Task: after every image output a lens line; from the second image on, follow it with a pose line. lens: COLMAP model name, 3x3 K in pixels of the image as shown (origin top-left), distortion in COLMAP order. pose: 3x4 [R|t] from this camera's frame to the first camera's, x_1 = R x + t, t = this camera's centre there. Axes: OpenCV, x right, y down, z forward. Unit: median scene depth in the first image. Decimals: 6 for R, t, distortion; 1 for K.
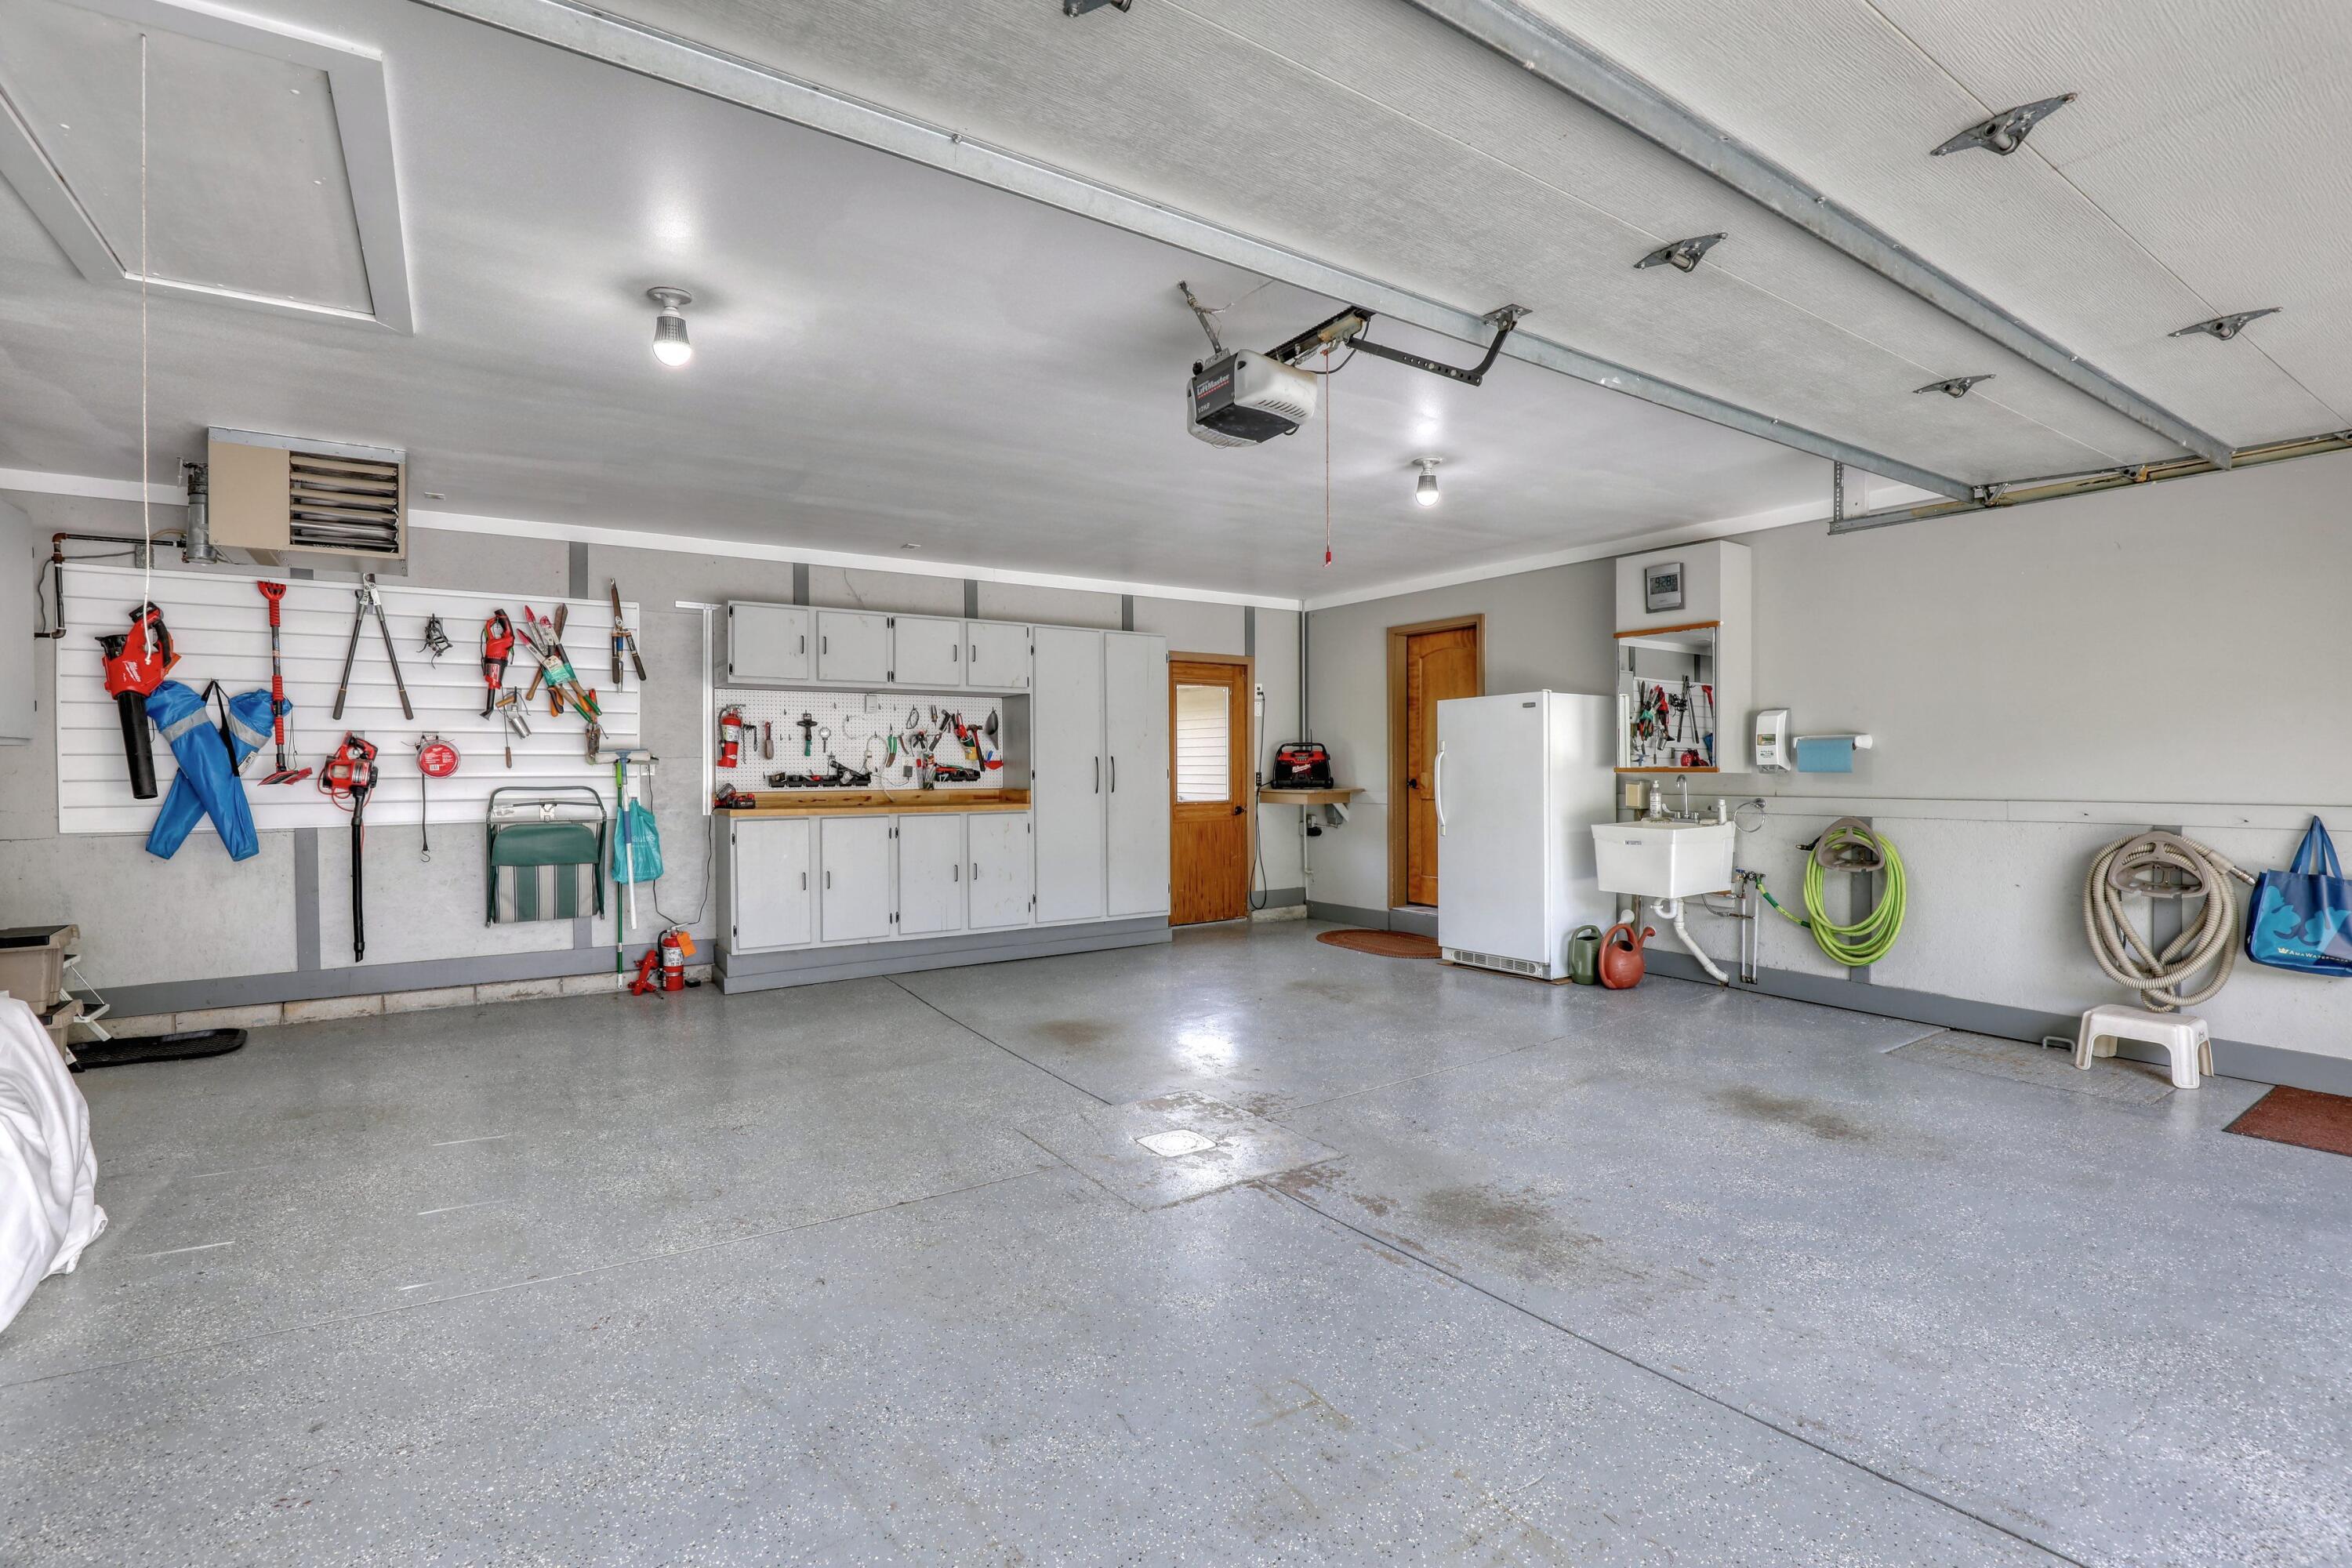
lens RADIAL K [[1078.4, 0, 1208.7], [0, 1078.4, 792.7], [0, 0, 1]] dist [-0.036770, 0.006726]
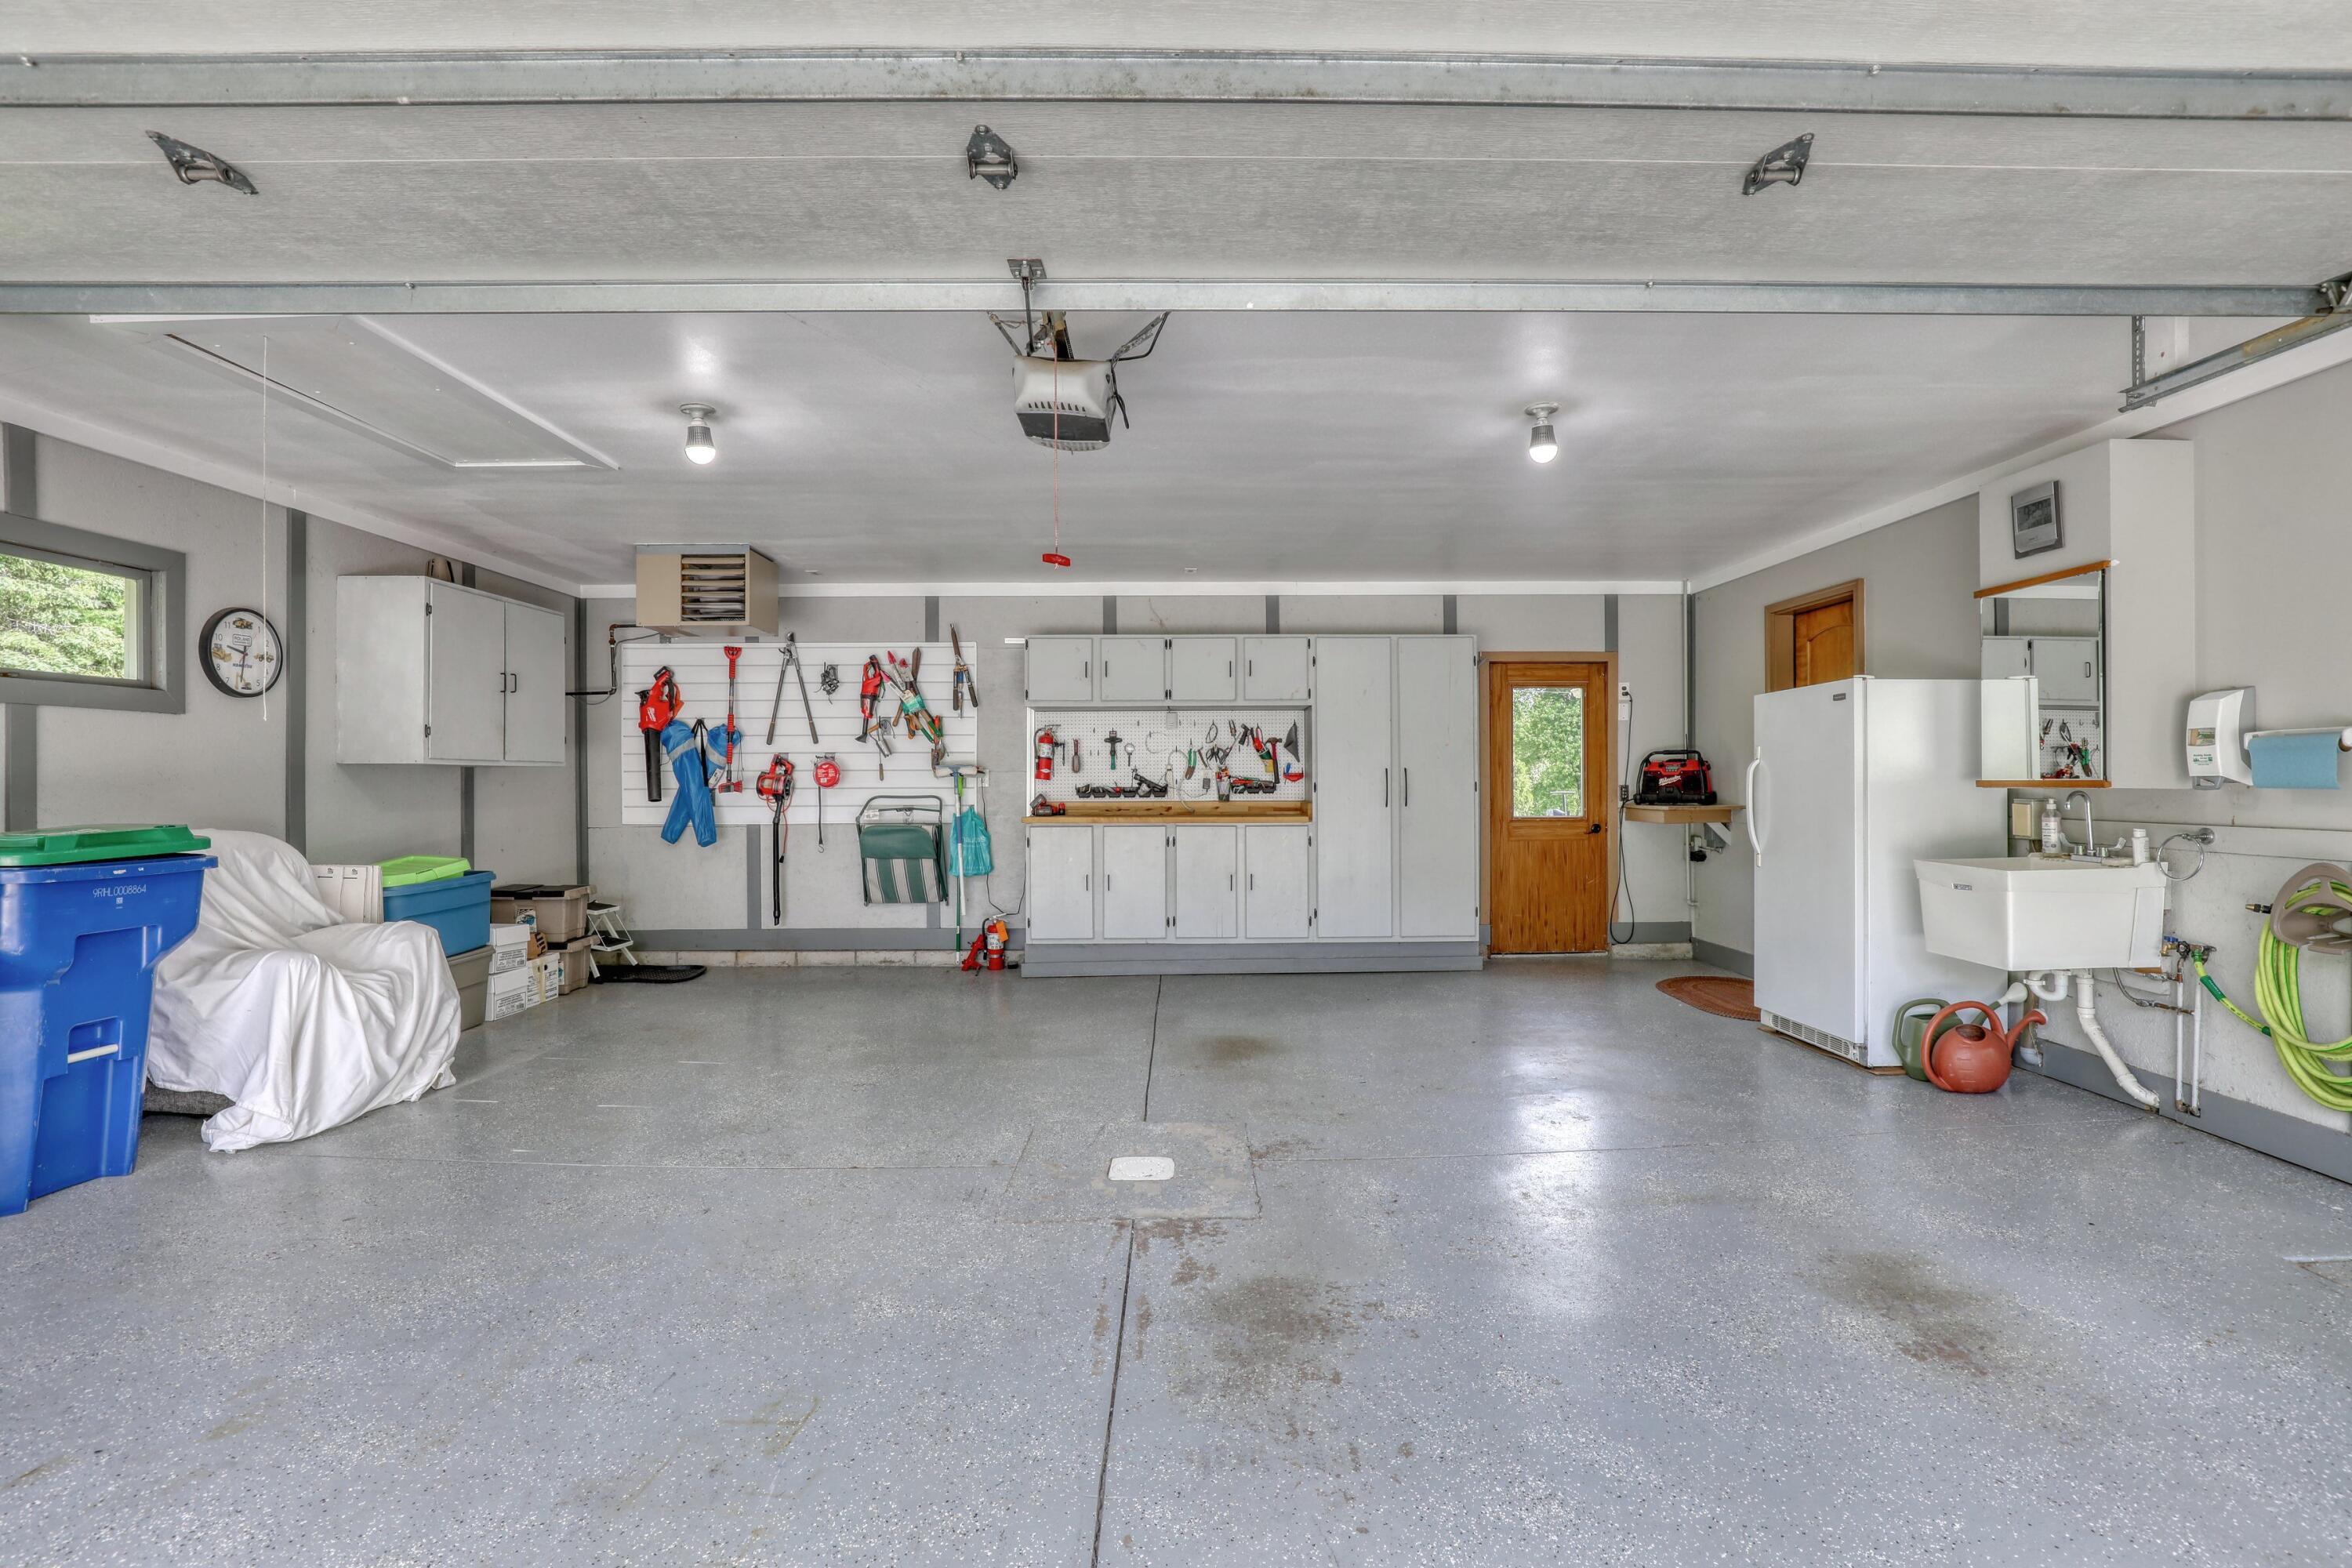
lens RADIAL K [[1078.4, 0, 1181.4], [0, 1078.4, 790.5], [0, 0, 1]] dist [-0.036770, 0.006726]
pose [[0.834757, 0.005079, -0.550596, 0.351910], [-0.011667, 0.999896, -0.008465, -0.005008], [0.550496, 0.013490, 0.834729, 0.136332]]
